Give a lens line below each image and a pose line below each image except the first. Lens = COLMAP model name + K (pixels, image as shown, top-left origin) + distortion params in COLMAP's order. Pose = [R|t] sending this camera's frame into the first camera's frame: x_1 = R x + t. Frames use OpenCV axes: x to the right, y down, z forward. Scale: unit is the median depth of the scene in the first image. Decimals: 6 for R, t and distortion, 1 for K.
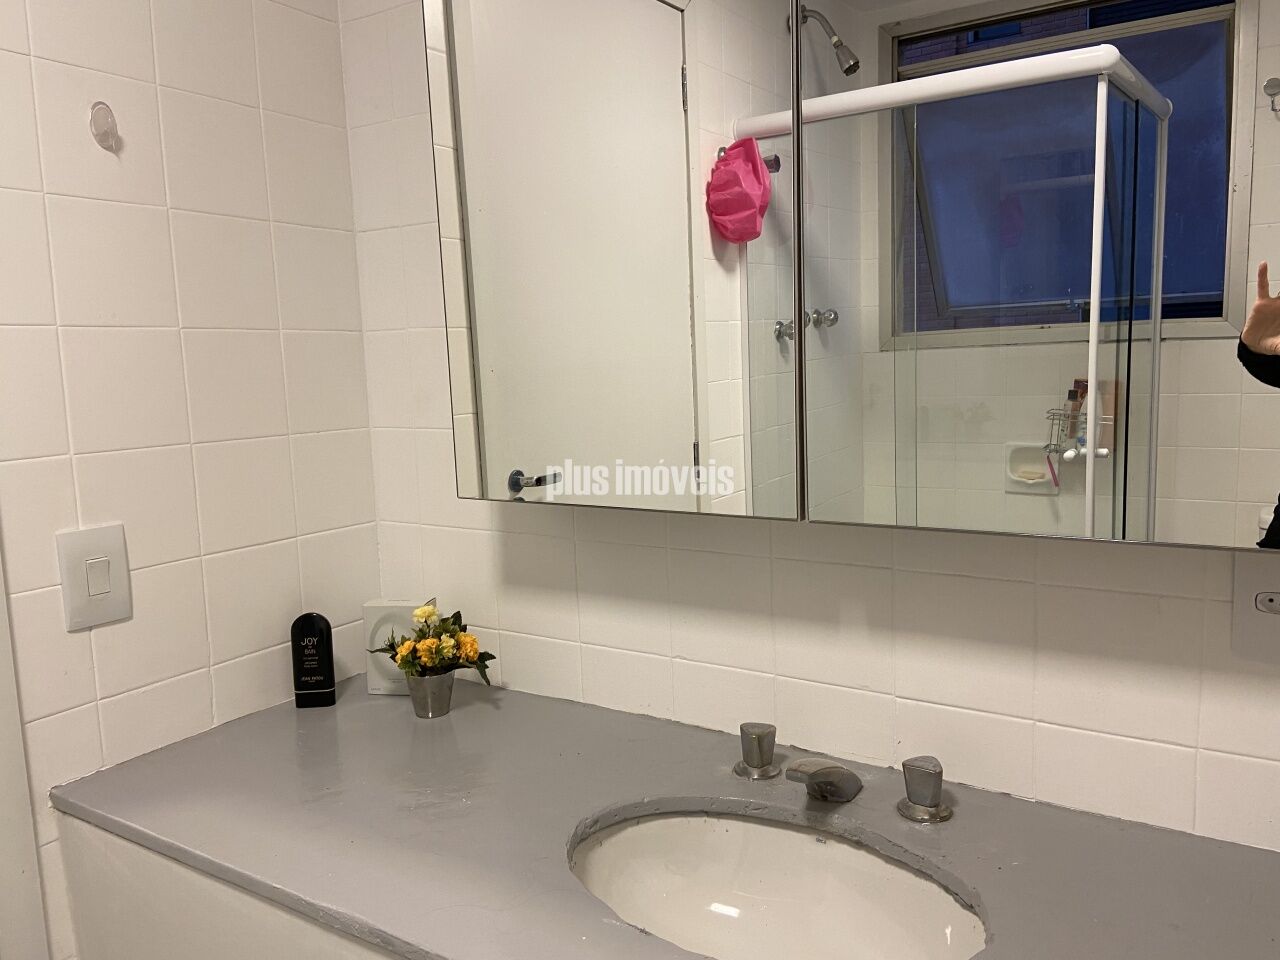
lens RADIAL K [[959.5, 0, 627.0], [0, 959.5, 476.2], [0, 0, 1]] dist [0.107581, -0.129067]
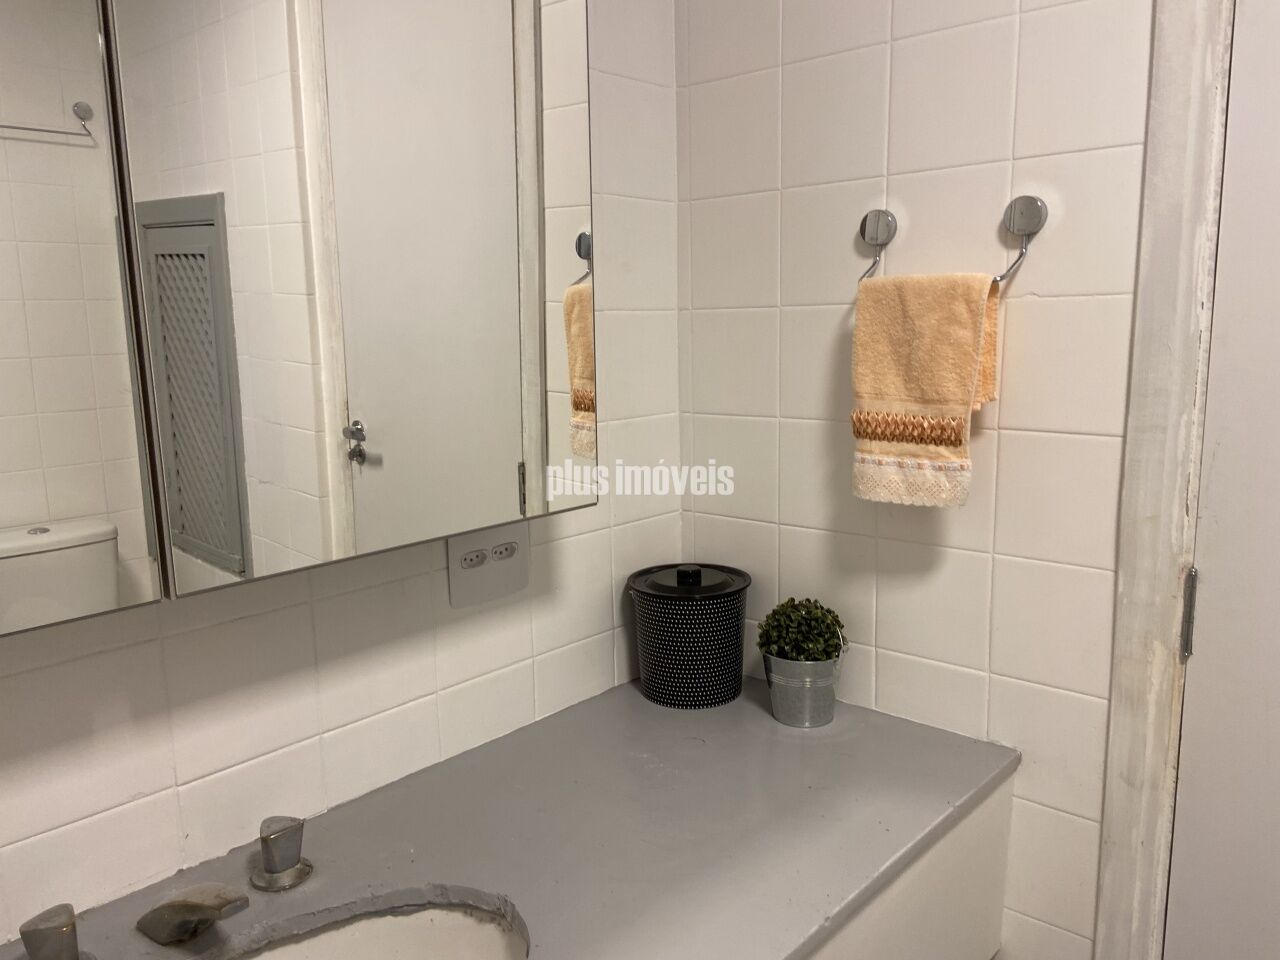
lens RADIAL K [[959.5, 0, 627.0], [0, 959.5, 476.2], [0, 0, 1]] dist [0.107581, -0.129067]
pose [[0.158286, -0.126125, 0.979305, -0.558996], [0.138653, 0.984820, 0.104425, -0.087867], [-0.977610, 0.119255, 0.173371, 0.536910]]
